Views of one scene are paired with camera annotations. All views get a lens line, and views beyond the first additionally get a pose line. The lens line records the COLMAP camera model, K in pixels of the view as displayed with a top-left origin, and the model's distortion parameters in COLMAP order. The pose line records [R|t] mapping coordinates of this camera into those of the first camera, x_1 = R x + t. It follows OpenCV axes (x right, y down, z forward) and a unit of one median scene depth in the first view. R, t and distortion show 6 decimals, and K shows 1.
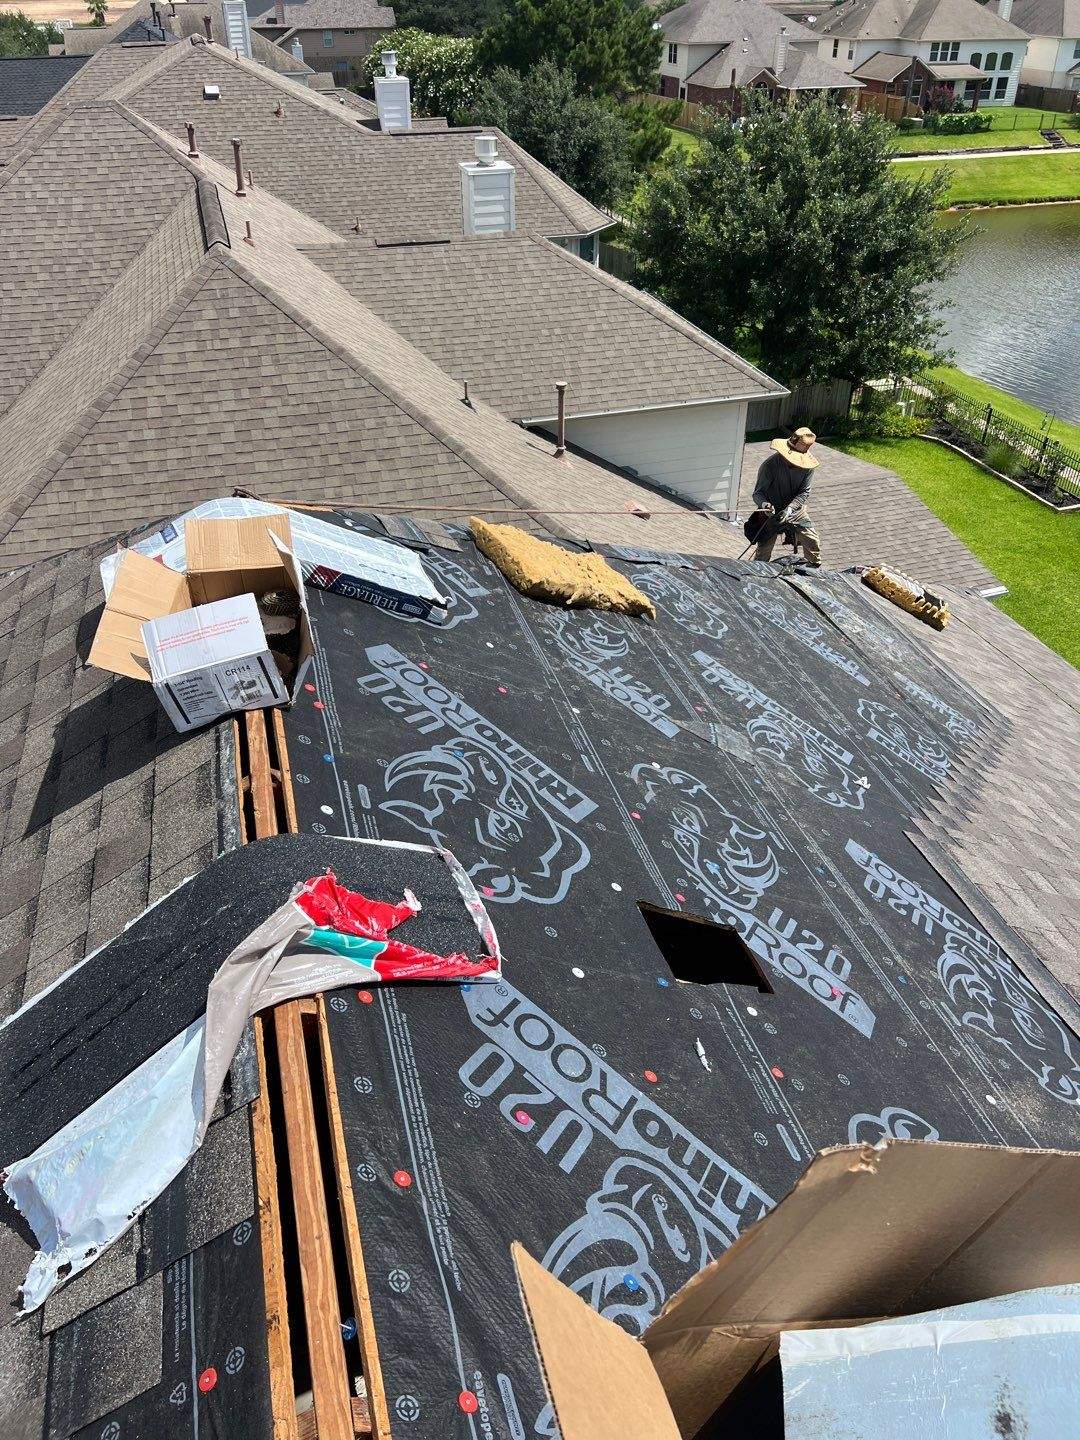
lens RADIAL K [[1075.0, 0, 528.5], [0, 1075.0, 715.1], [0, 0, 1]] dist [0.029901, -0.043240]
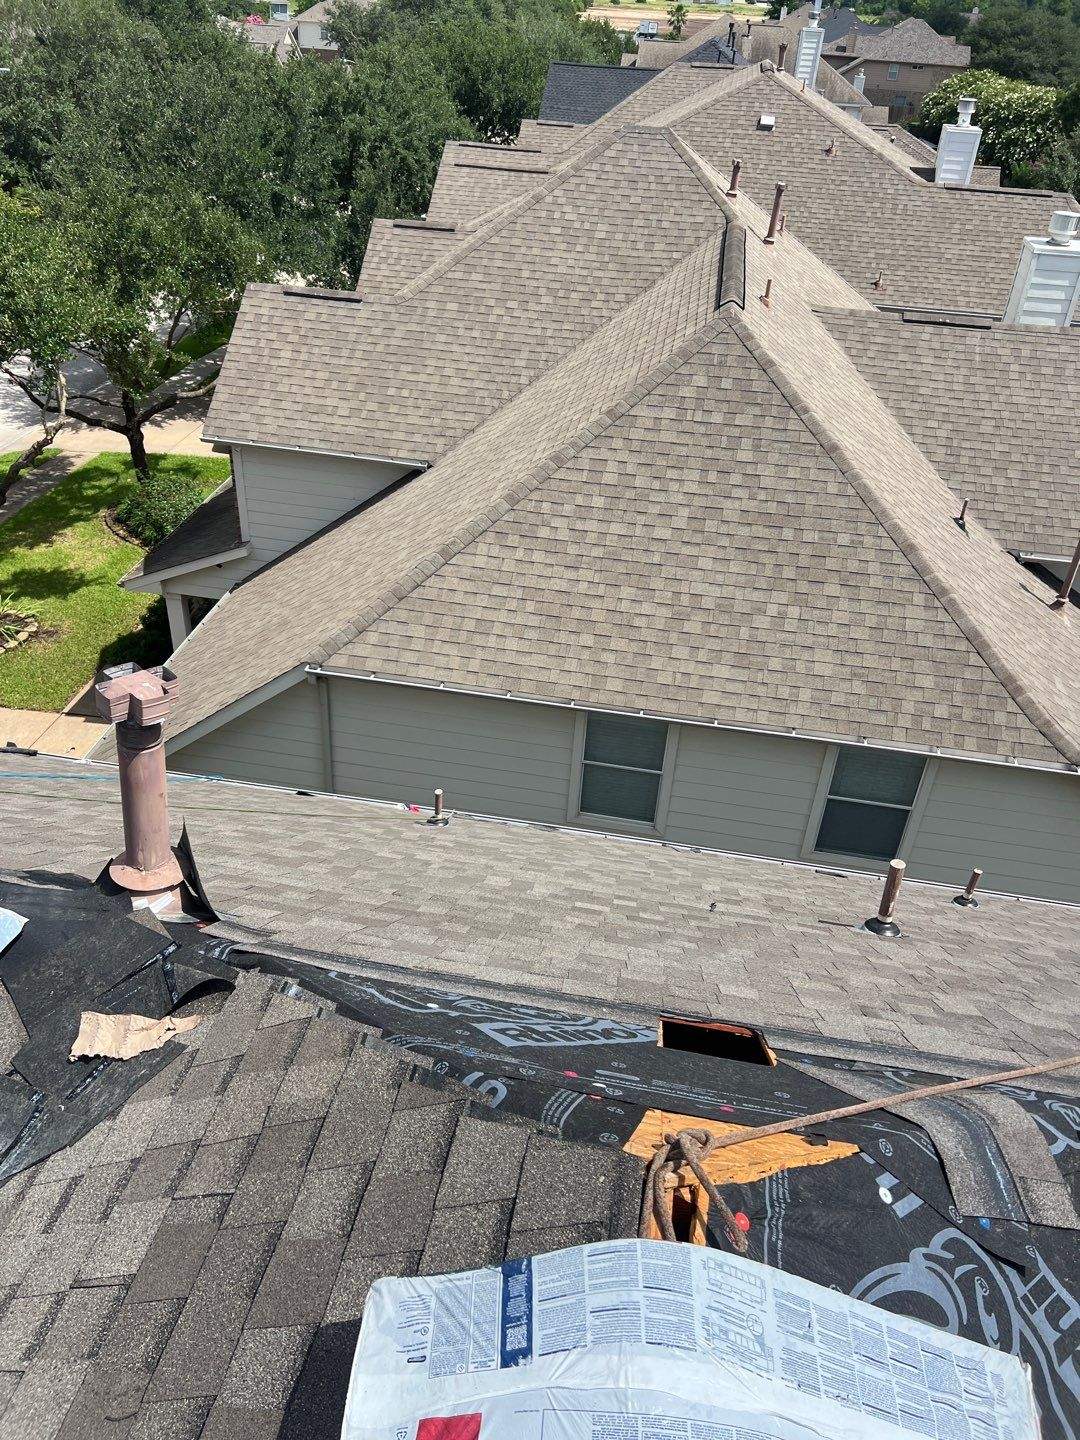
lens RADIAL K [[1083.5, 0, 533.3], [0, 1083.5, 711.6], [0, 0, 1]] dist [0.049108, -0.066150]
pose [[0.905272, 0.276591, -0.322458, -0.038878], [-0.284477, 0.958397, 0.023429, -0.065810], [0.315523, 0.070522, 0.946294, 0.088341]]
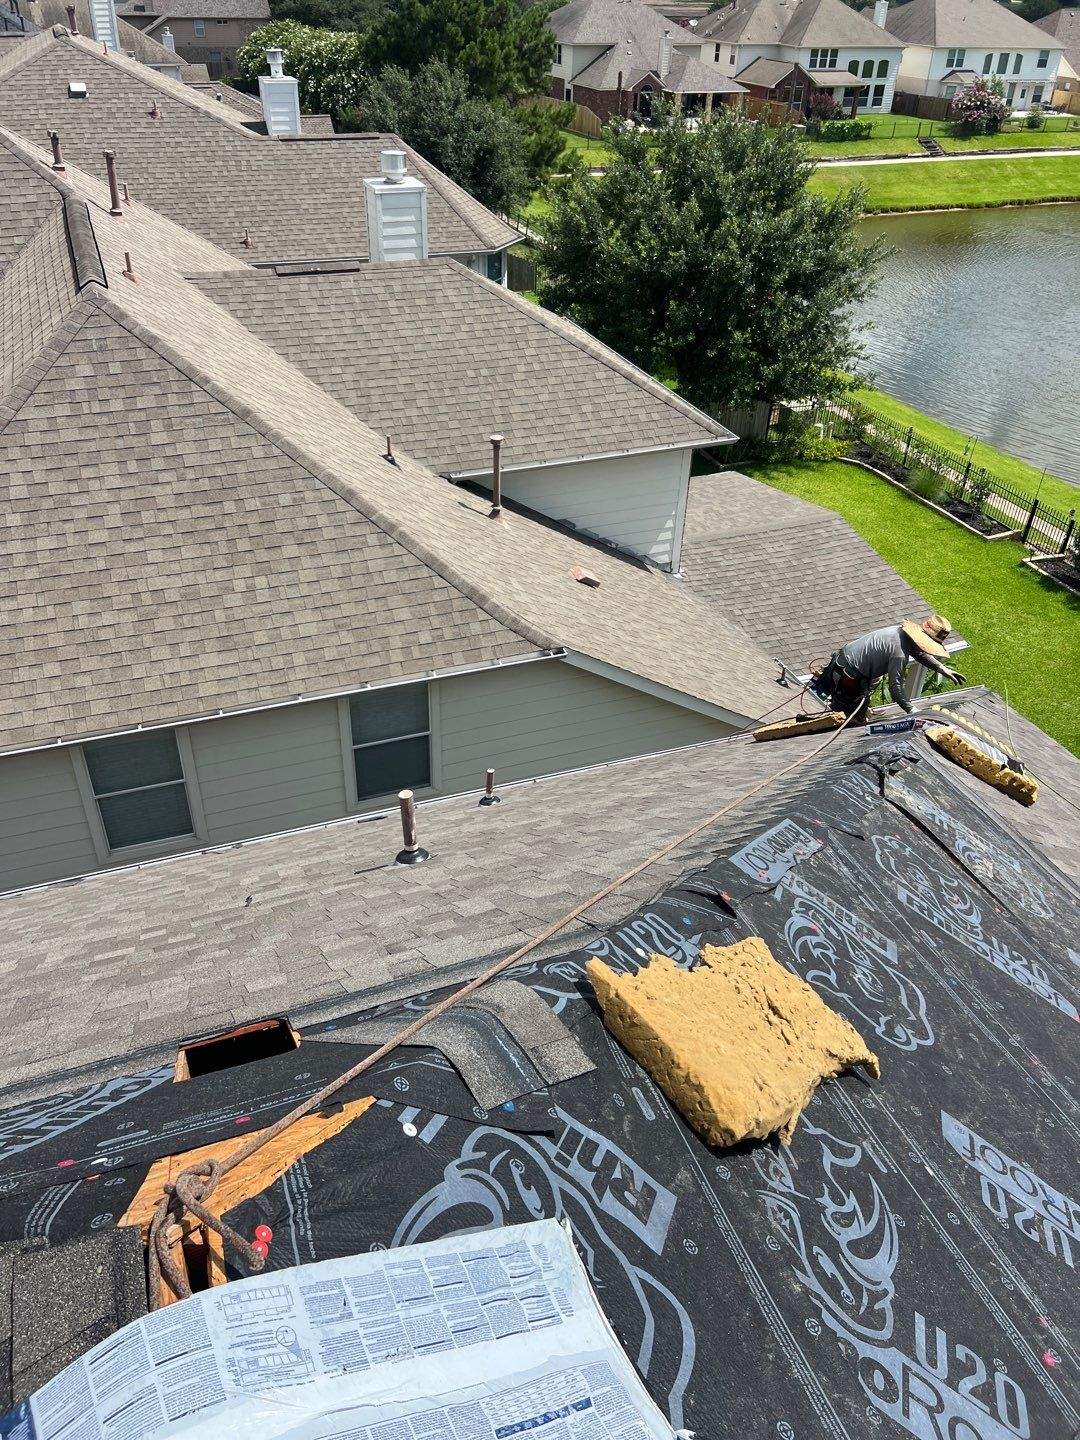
lens RADIAL K [[1083.5, 0, 533.3], [0, 1083.5, 711.6], [0, 0, 1]] dist [0.049108, -0.066150]
pose [[0.994901, -0.030236, 0.096214, -0.028793], [0.030748, 0.999520, -0.003836, -0.067912], [-0.096051, 0.006775, 0.995353, 0.093075]]
